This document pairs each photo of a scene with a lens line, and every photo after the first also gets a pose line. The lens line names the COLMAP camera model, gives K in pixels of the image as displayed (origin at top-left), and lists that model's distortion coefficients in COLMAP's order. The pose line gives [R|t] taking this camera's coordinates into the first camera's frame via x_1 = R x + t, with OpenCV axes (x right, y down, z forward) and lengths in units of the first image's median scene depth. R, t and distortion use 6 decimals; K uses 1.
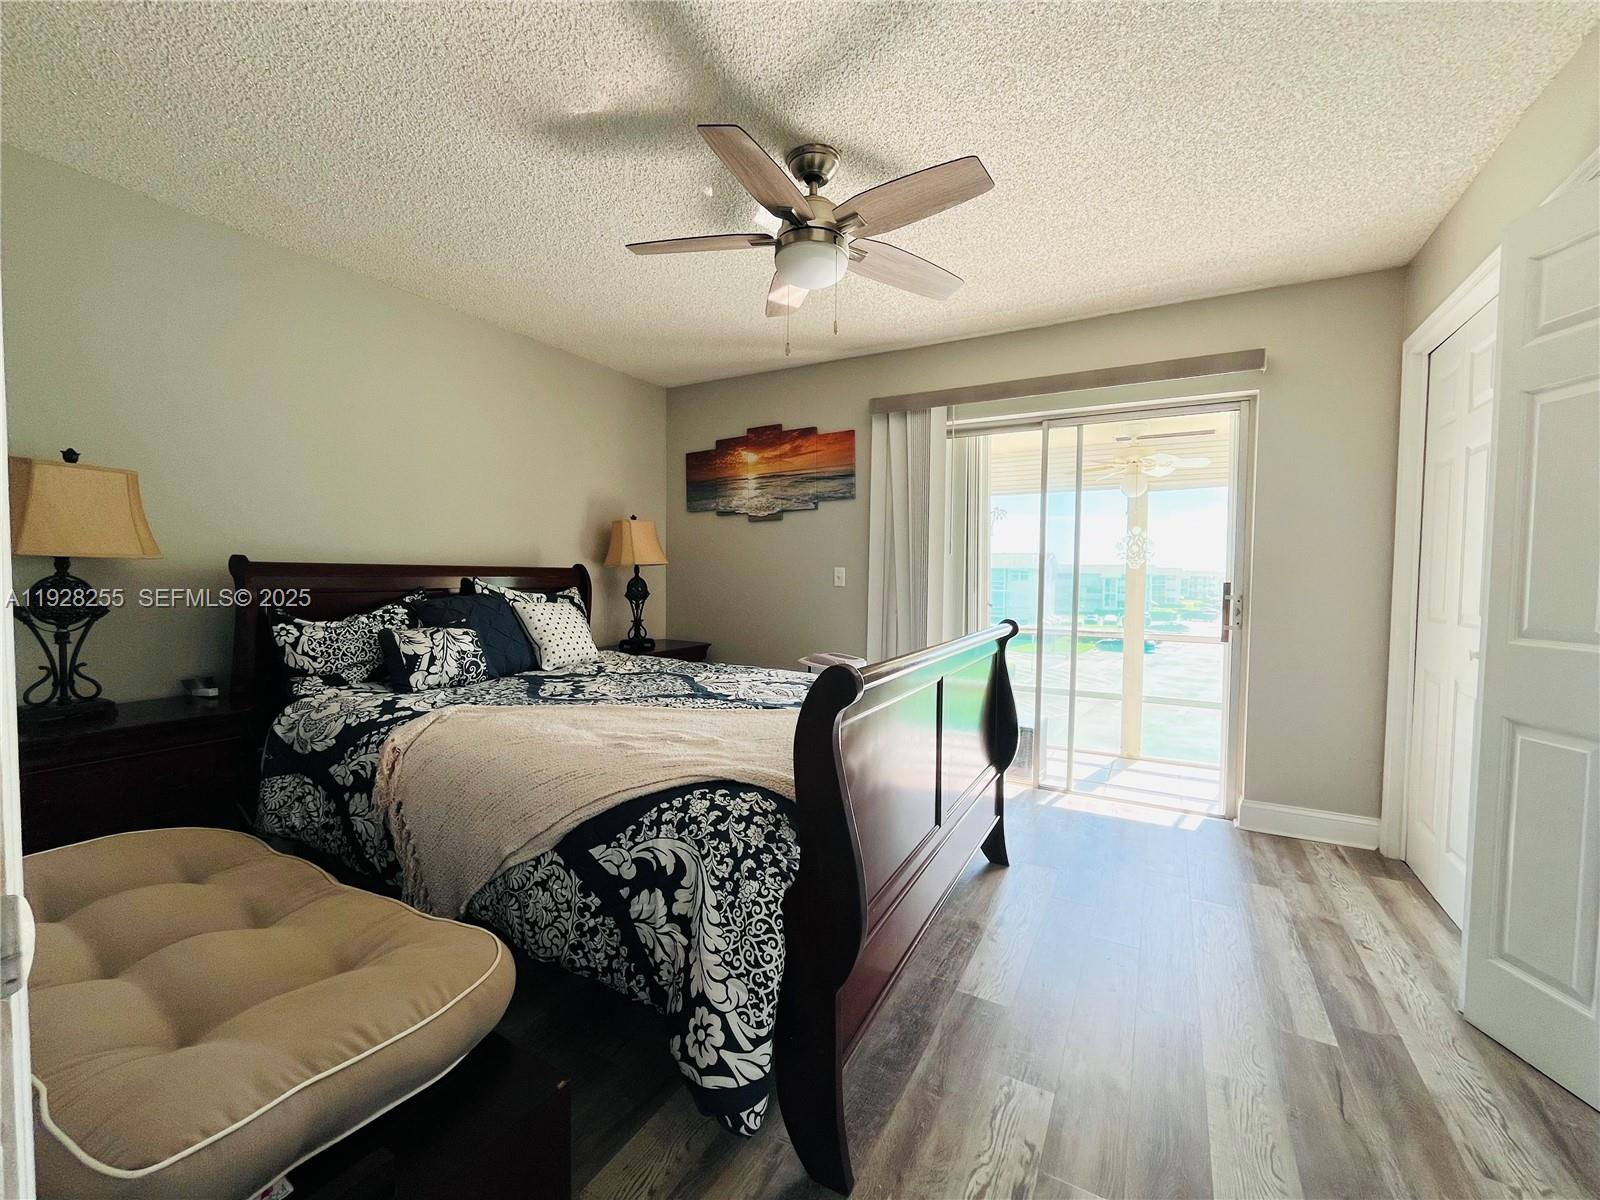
lens RADIAL K [[650.6, 0, 797.6], [0, 650.6, 601.3], [0, 0, 1]] dist [-0.001174, 0.000074]
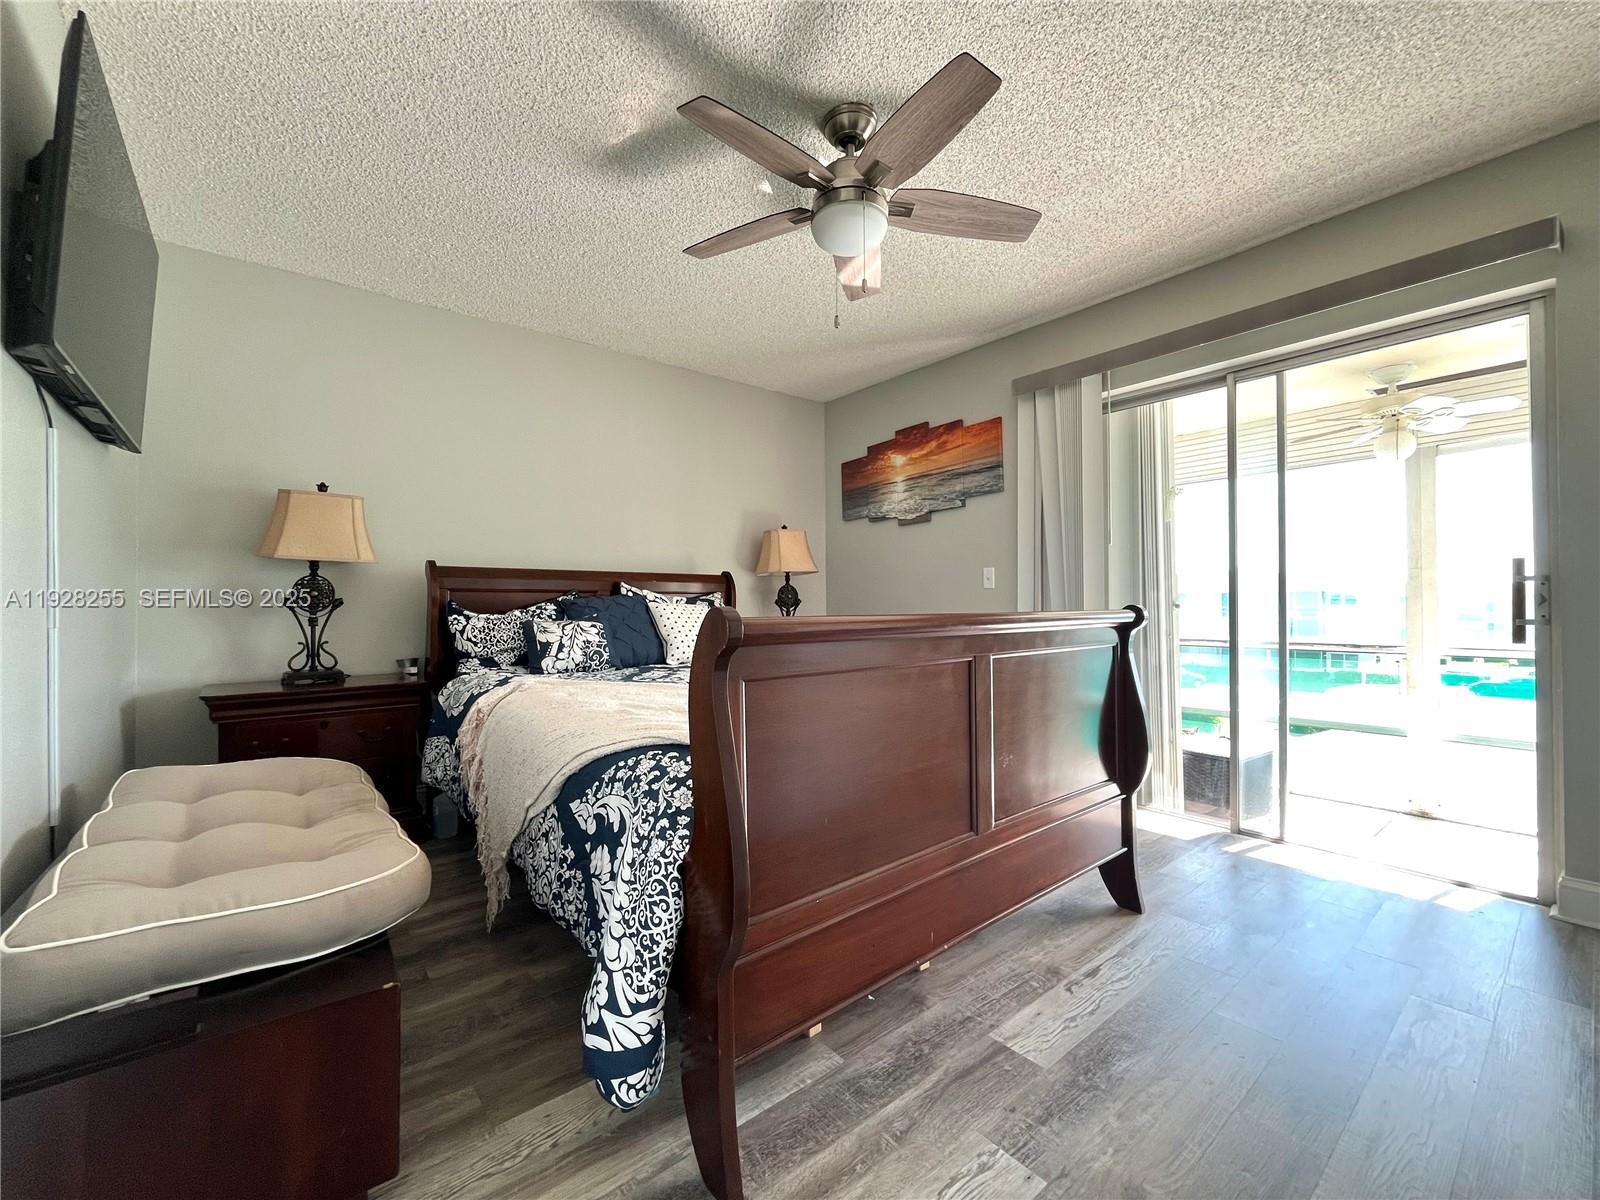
lens RADIAL K [[652.7, 0, 800.0], [0, 652.7, 600.0], [0, 0, 1]] dist [0.000599, -0.000165]
pose [[0.931896, -0.018195, -0.362269, 0.292800], [0.000130, 0.998758, -0.049828, 0.077049], [0.362726, 0.046388, 0.930741, 0.102142]]
